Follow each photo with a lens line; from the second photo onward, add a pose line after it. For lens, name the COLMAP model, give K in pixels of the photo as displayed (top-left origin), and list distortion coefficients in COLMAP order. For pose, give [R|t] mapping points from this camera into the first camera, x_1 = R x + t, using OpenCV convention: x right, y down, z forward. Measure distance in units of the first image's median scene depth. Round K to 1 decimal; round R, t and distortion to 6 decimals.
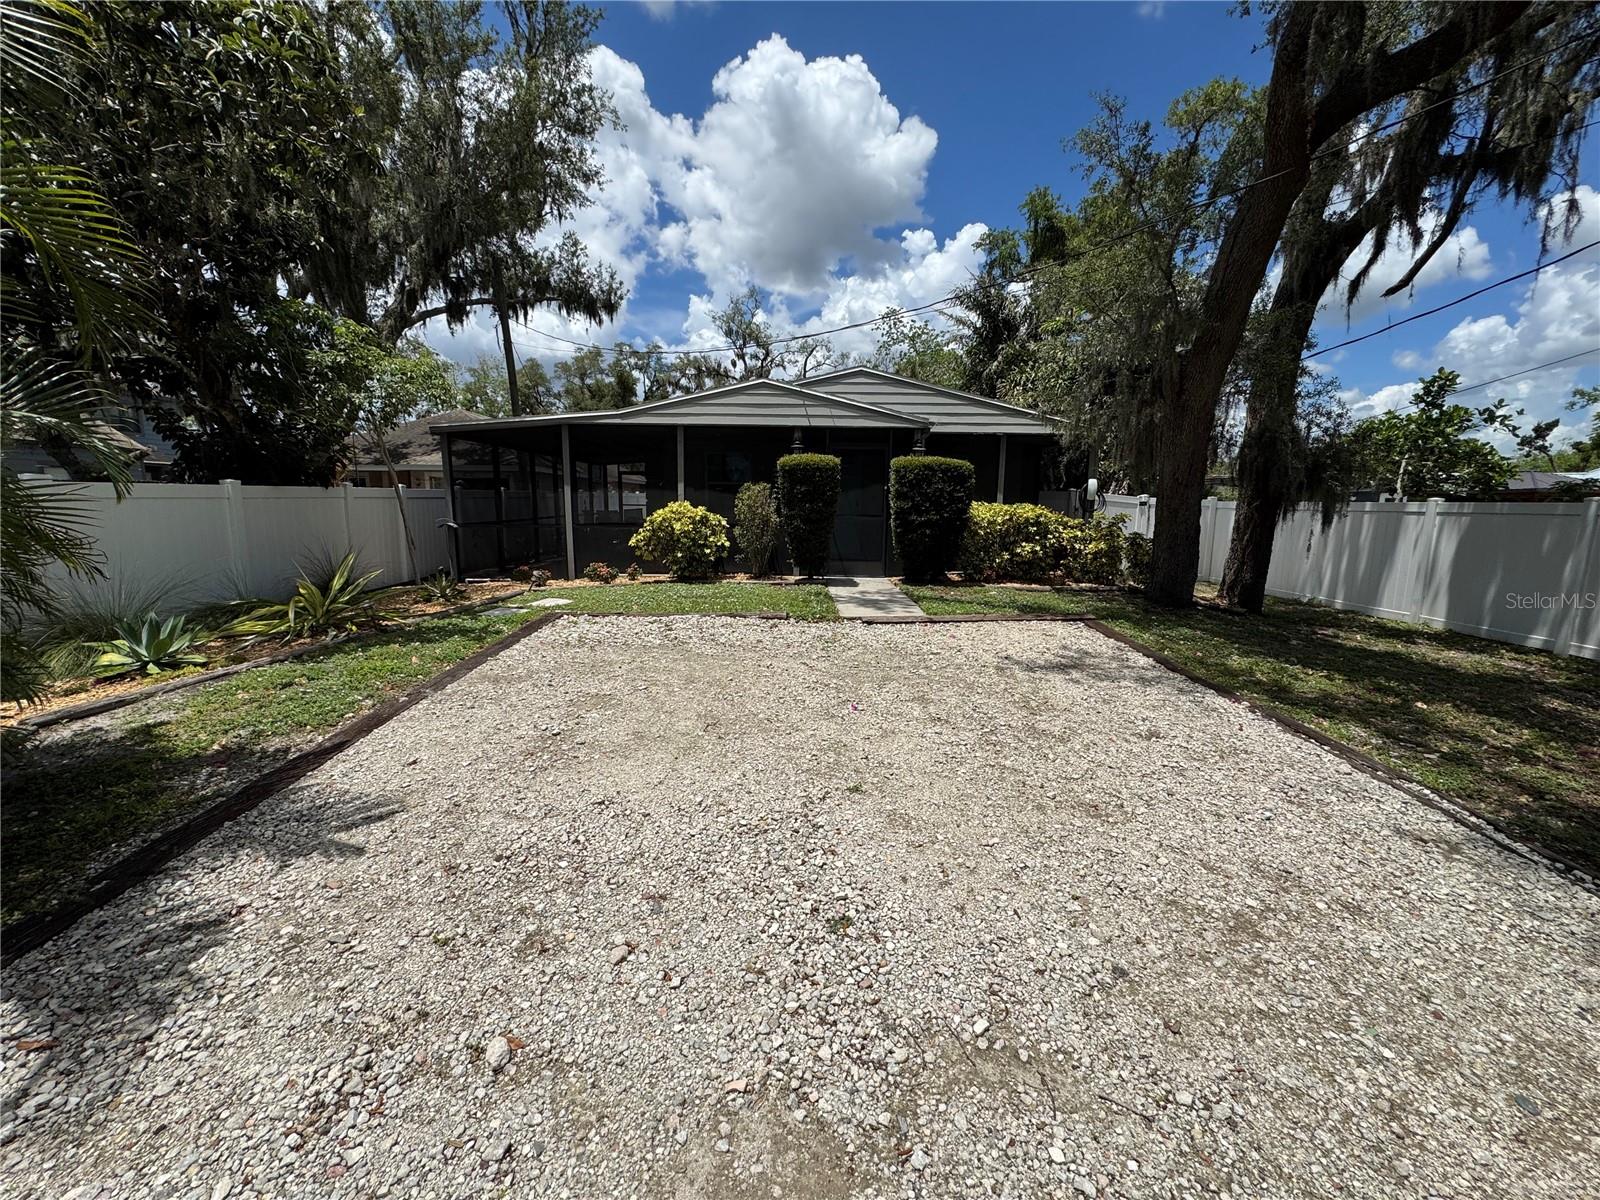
lens RADIAL K [[637.4, 0, 800.7], [0, 637.4, 598.7], [0, 0, 1]] dist [-0.002738, 0.000345]
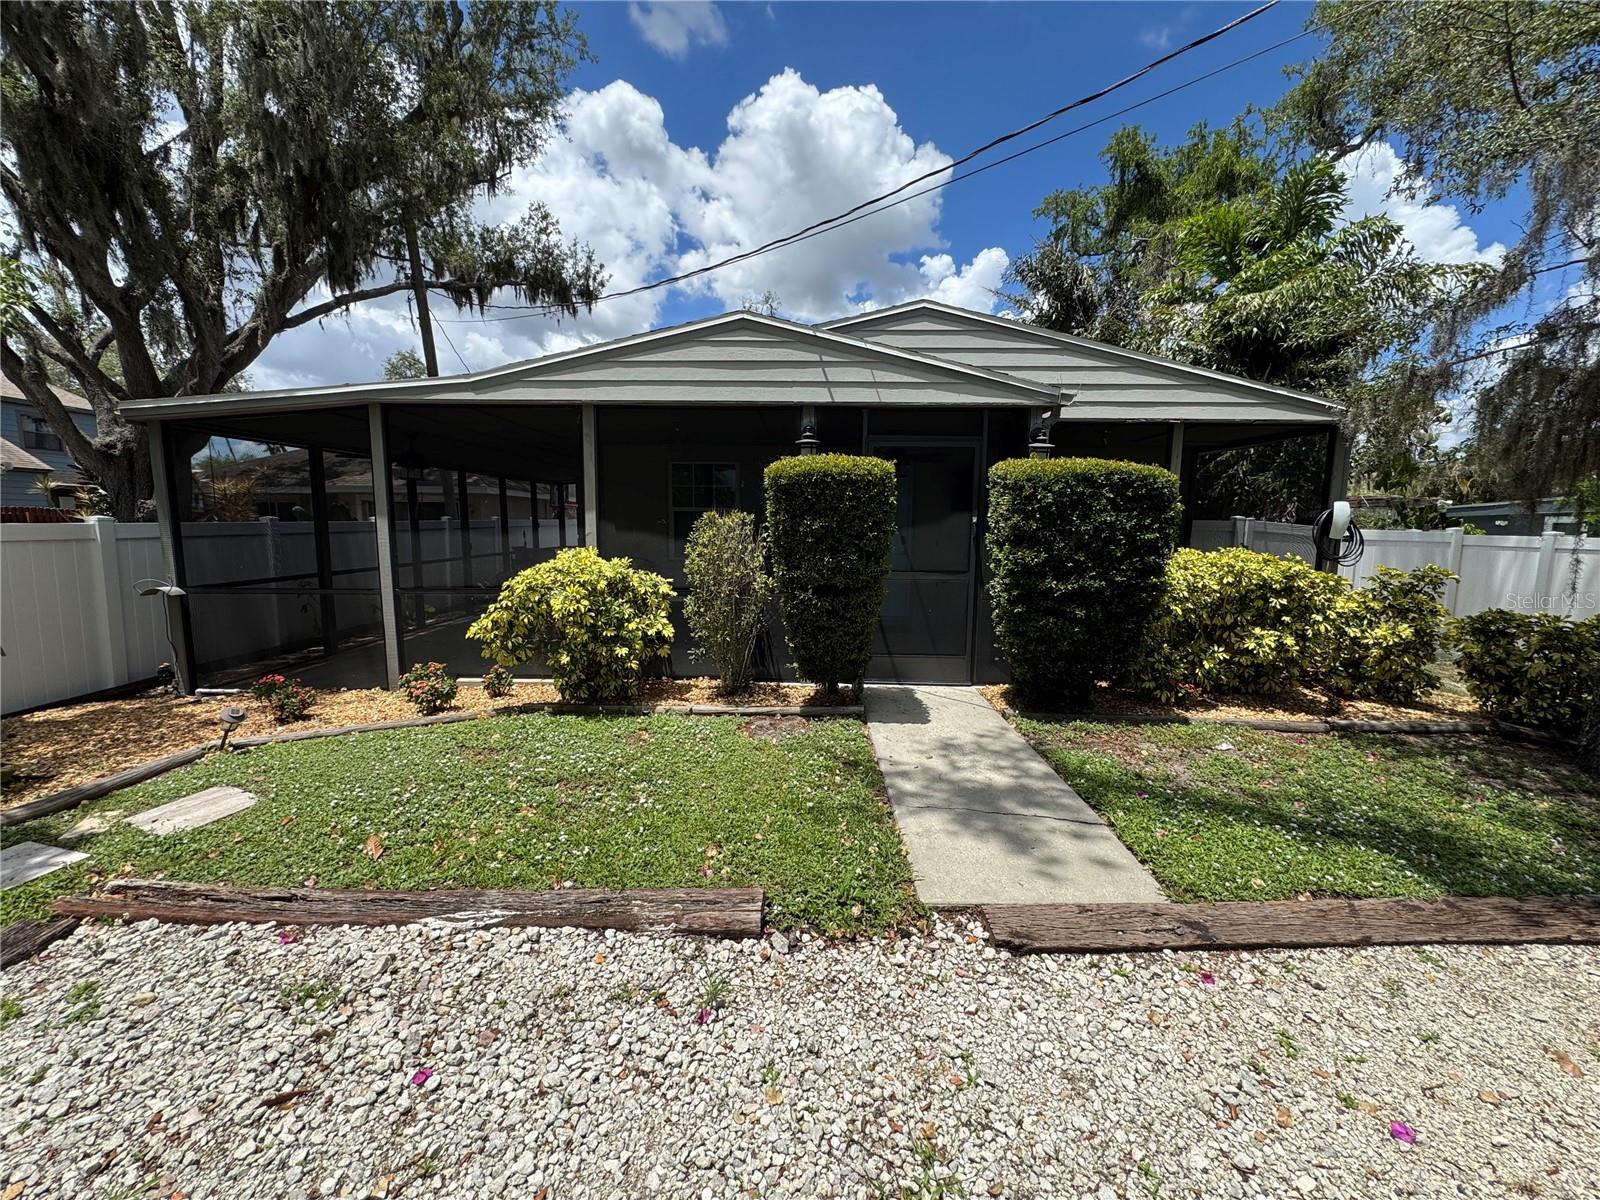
lens RADIAL K [[637.4, 0, 800.7], [0, 637.4, 598.7], [0, 0, 1]] dist [-0.002738, 0.000345]
pose [[0.999734, 0.000410, -0.023076, 0.001294], [-0.001332, 0.999200, -0.039976, -0.090139], [0.023041, 0.039996, 0.998934, 0.484893]]
